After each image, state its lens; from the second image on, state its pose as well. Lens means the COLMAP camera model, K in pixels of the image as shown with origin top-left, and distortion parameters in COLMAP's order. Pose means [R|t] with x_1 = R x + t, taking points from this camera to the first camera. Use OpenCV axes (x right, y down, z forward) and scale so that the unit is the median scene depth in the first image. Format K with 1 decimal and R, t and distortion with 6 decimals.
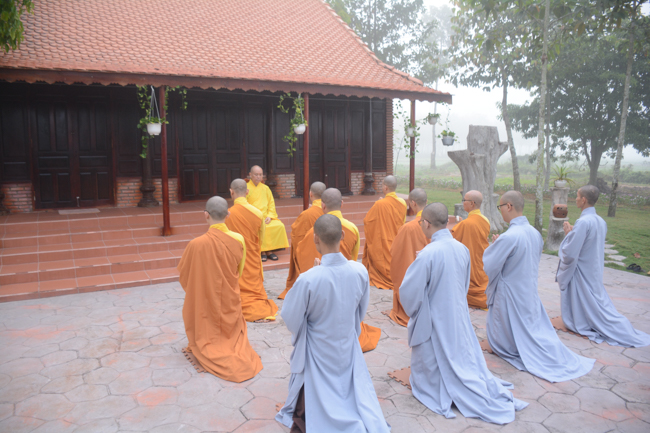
lens RADIAL K [[455.4, 0, 325.0], [0, 455.4, 216.5], [0, 0, 1]] dist [-0.133834, 0.071932]
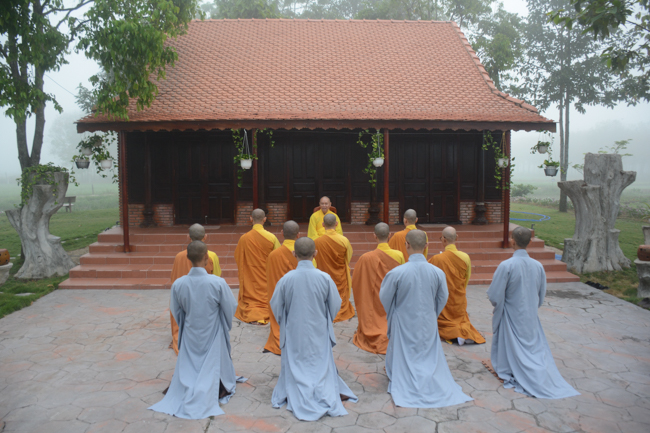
lens RADIAL K [[455.4, 0, 325.0], [0, 455.4, 216.5], [0, 0, 1]] dist [-0.133834, 0.071932]
pose [[0.915618, 0.037625, -0.400285, 0.298772], [-0.057237, 0.997669, -0.037149, -0.016324], [0.397954, 0.056926, 0.915638, -0.045825]]
